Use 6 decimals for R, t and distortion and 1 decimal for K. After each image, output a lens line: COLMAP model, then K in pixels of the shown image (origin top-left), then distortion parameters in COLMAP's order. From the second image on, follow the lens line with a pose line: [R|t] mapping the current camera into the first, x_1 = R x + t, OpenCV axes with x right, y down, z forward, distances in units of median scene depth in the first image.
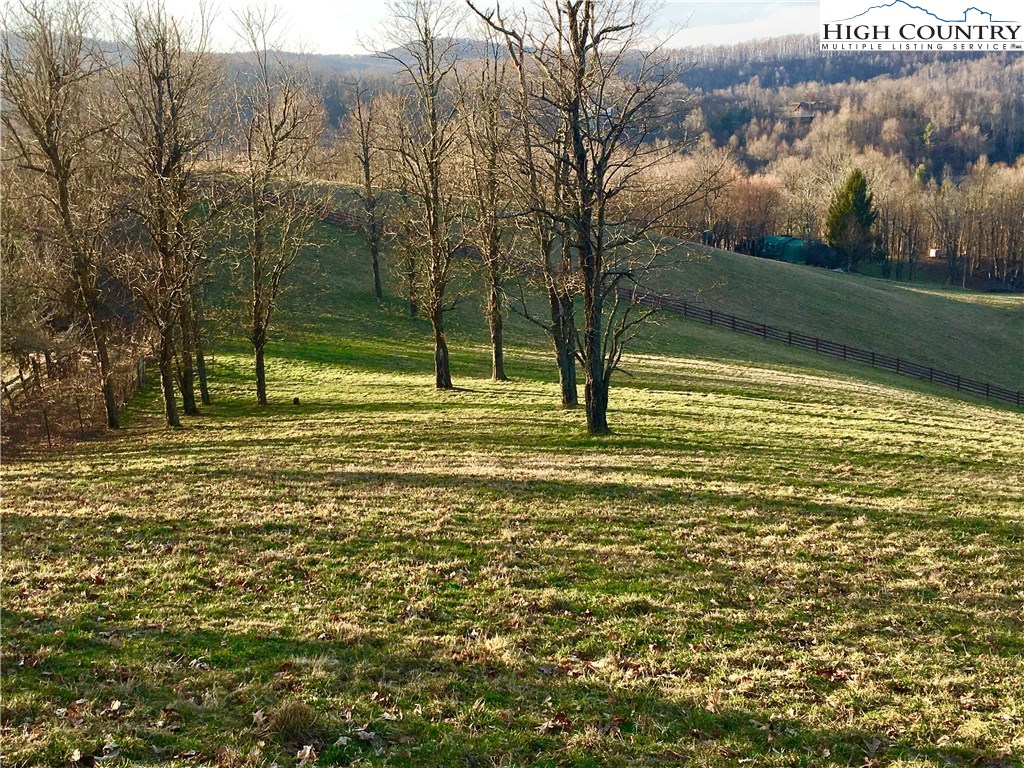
lens RADIAL K [[1294.3, 0, 522.1], [0, 1294.3, 382.5], [0, 0, 1]] dist [0.045482, 0.000000]
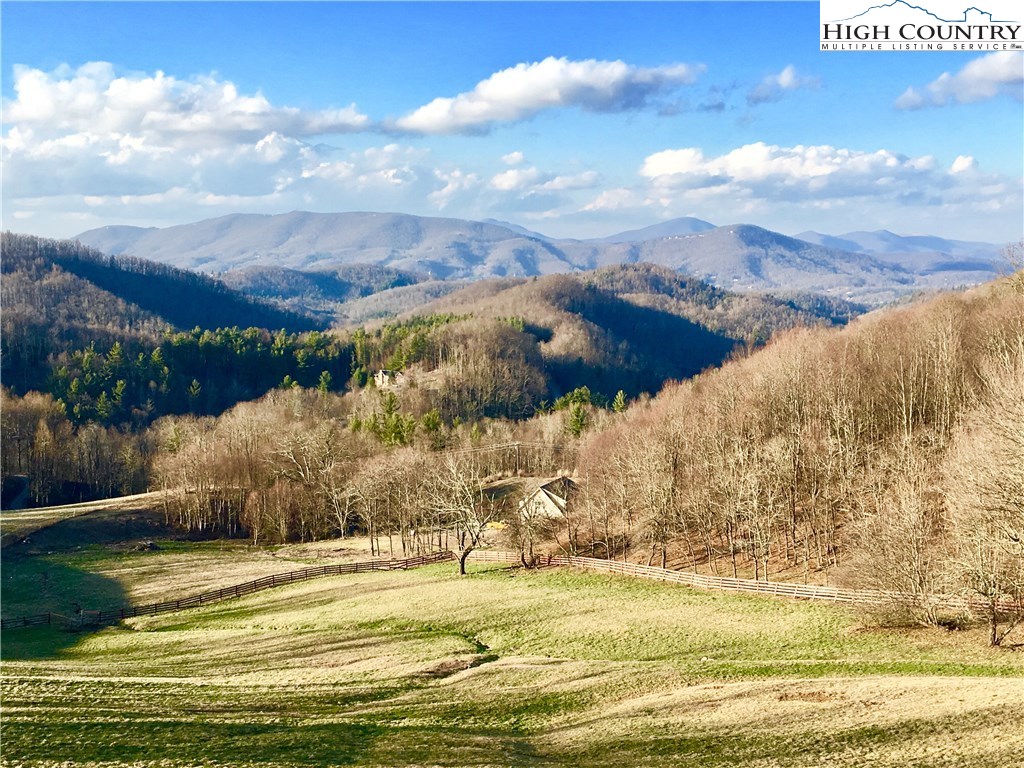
lens RADIAL K [[1266.1, 0, 508.6], [0, 1266.1, 389.1], [0, 0, 1]] dist [0.051480, 0.000000]
pose [[0.776923, -0.015729, 0.629399, 0.040711], [0.106174, 0.988643, -0.106354, -0.004708], [-0.620578, 0.149455, 0.769770, -0.138214]]
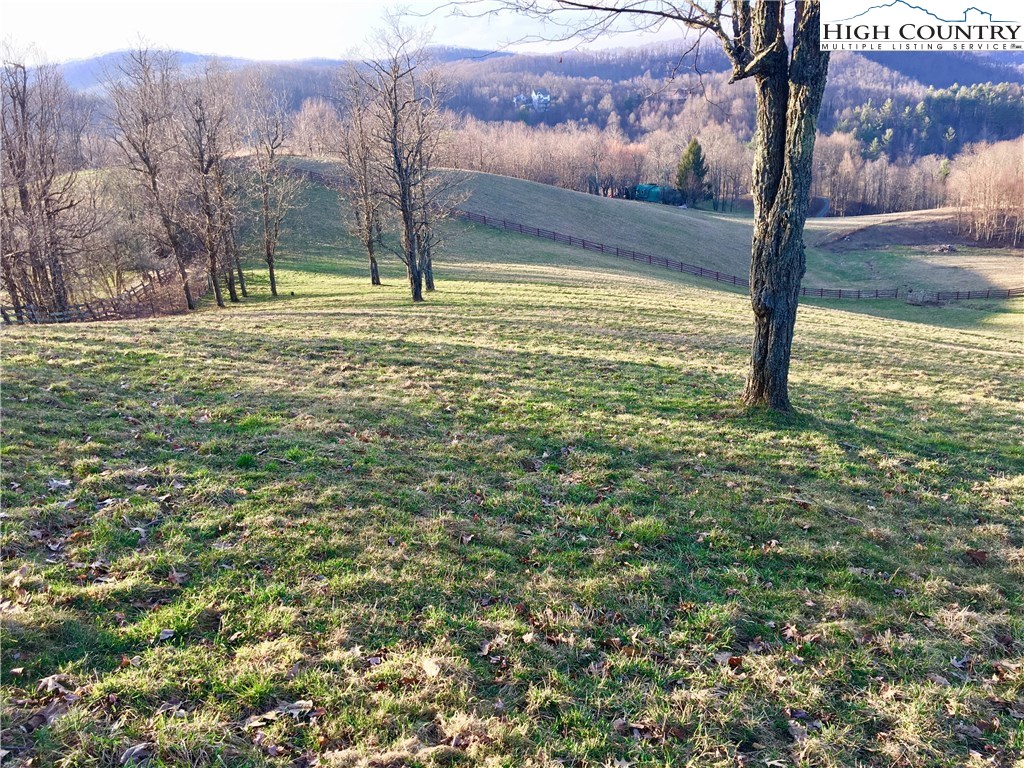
lens RADIAL K [[876.3, 0, 507.2], [0, 876.3, 378.1], [0, 0, 1]] dist [0.068619, -0.080094]
pose [[0.999622, -0.027237, 0.003684, 0.026514], [0.026716, 0.994369, 0.102547, 0.003007], [-0.006457, -0.102410, 0.994721, -0.055156]]
